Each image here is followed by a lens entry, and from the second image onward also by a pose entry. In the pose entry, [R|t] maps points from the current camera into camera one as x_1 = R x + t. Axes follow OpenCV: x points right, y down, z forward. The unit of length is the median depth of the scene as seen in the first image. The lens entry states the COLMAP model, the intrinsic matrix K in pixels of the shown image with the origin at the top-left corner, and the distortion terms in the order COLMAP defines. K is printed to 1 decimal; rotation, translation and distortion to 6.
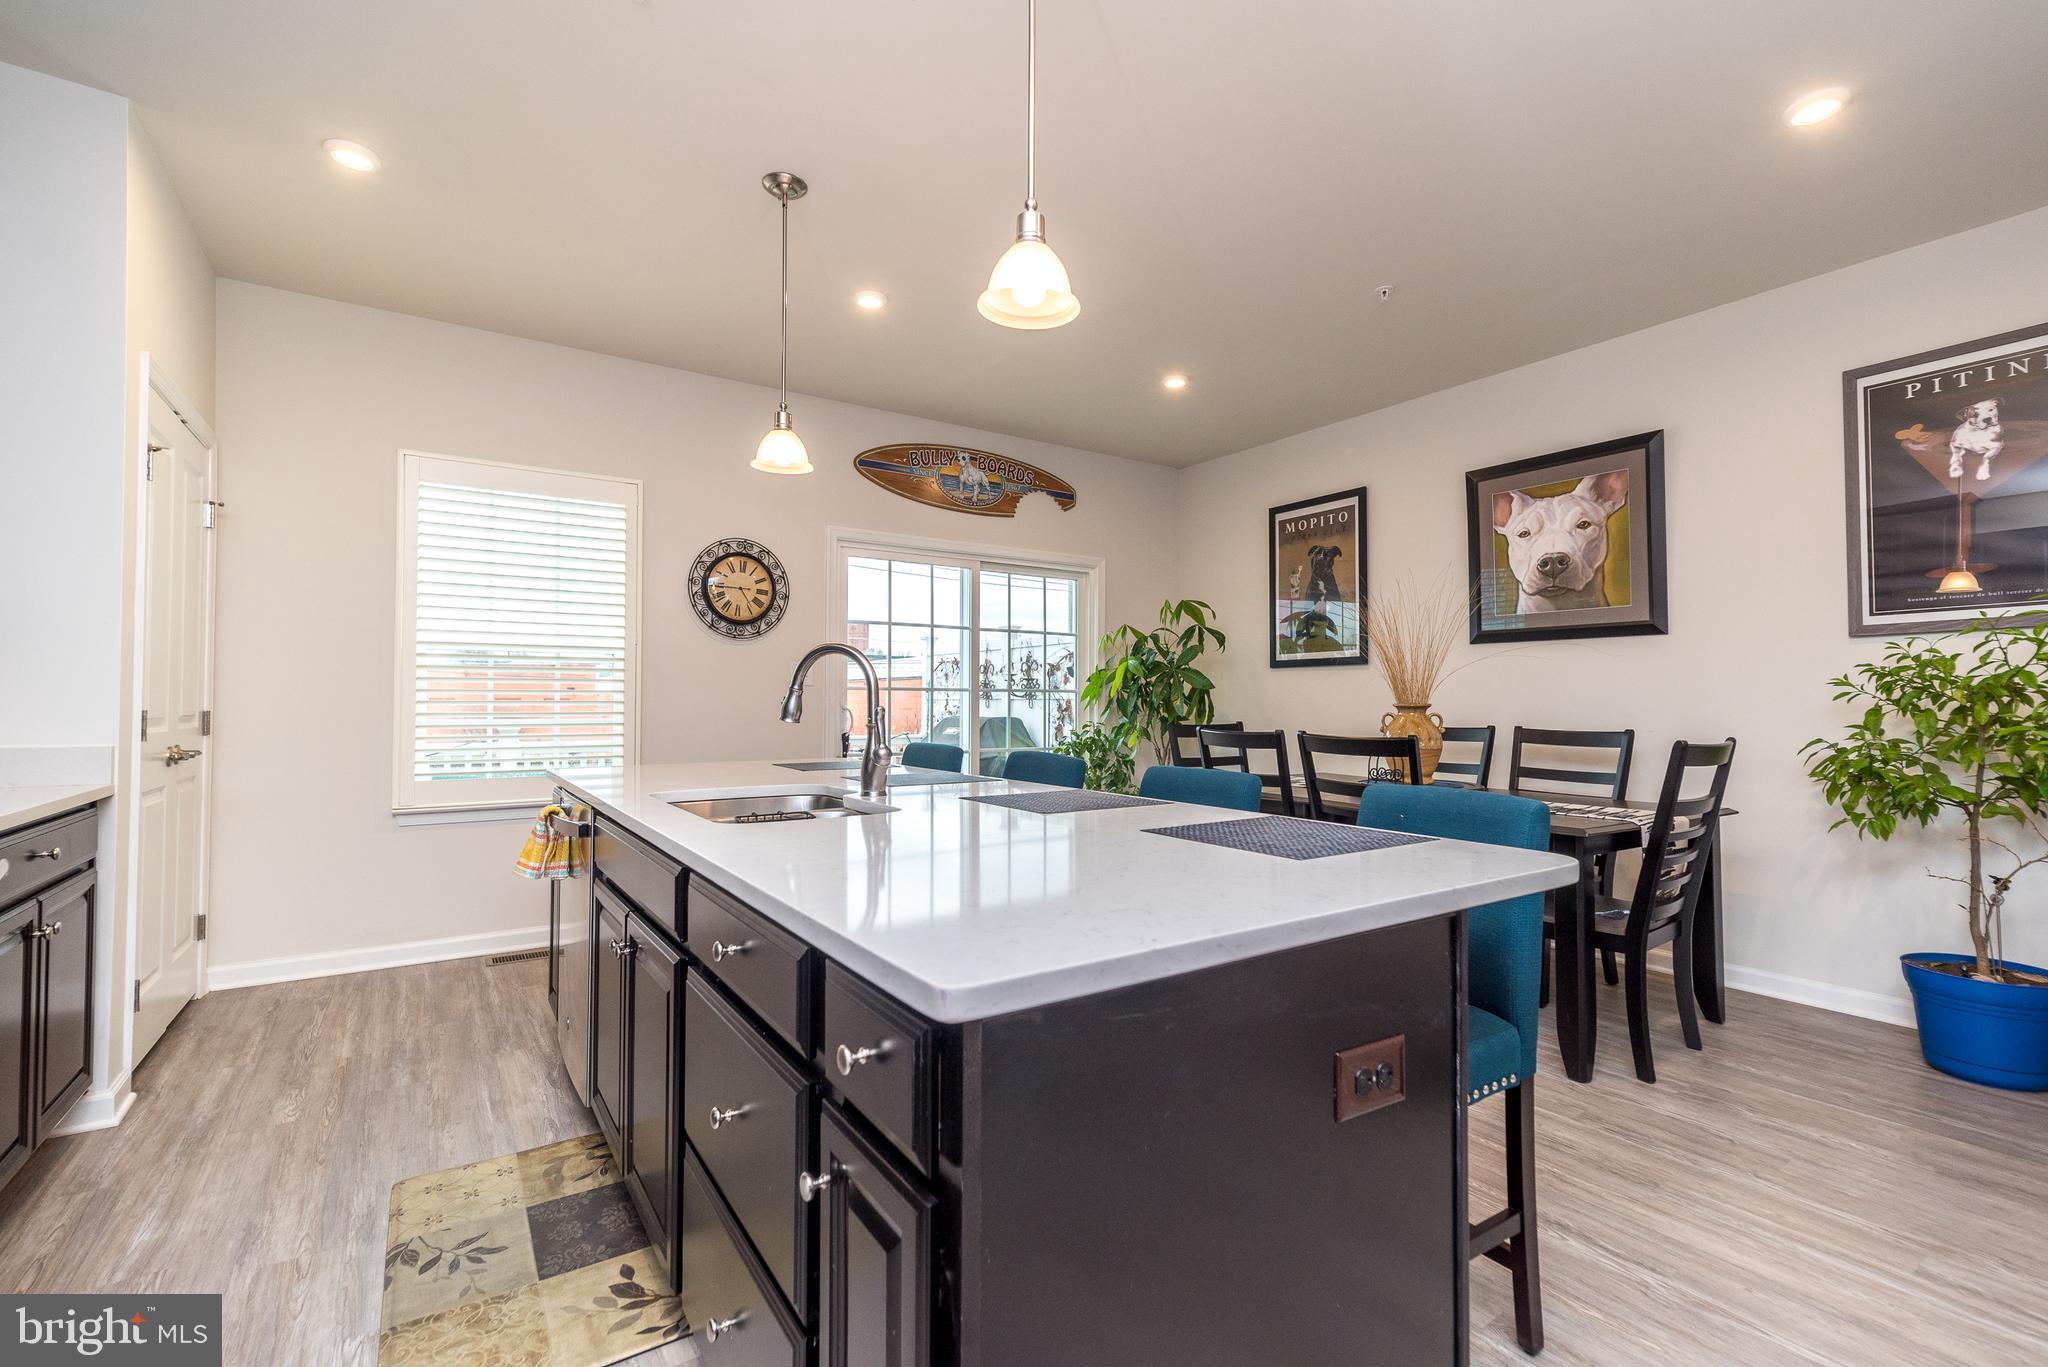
lens RADIAL K [[893.6, 0, 1022.7], [0, 893.6, 680.4], [0, 0, 1]] dist [0.003489, -0.000988]
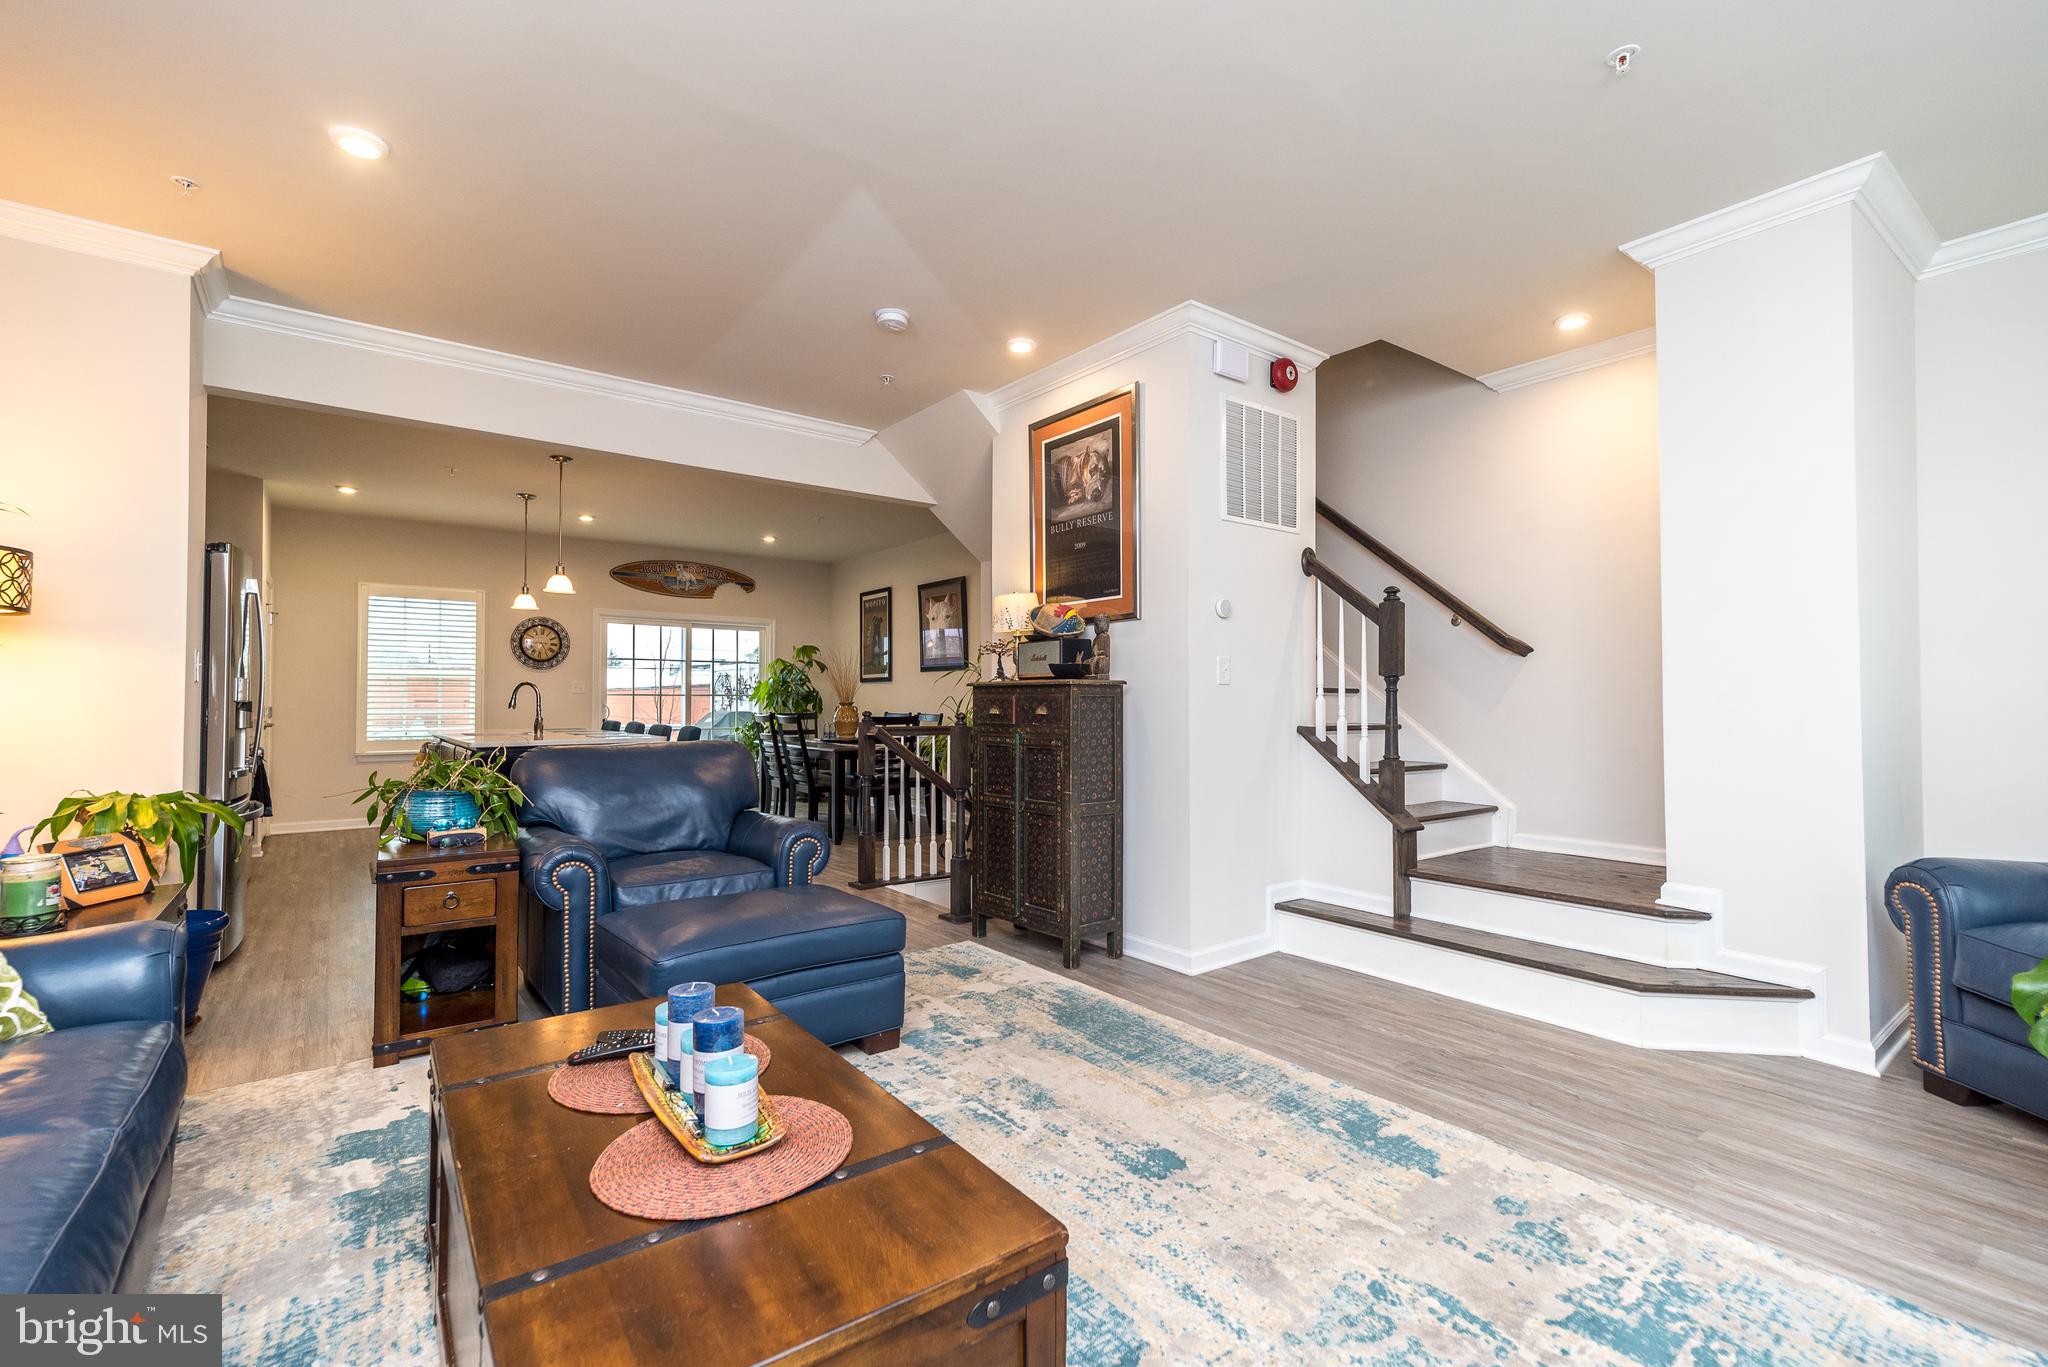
lens RADIAL K [[893.6, 0, 1023.2], [0, 893.6, 689.0], [0, 0, 1]] dist [0.003489, -0.000988]
pose [[0.997777, -0.001960, 0.066617, 0.501774], [0.001498, 0.999974, 0.006998, -0.012611], [-0.066629, -0.006883, 0.997754, -0.844808]]
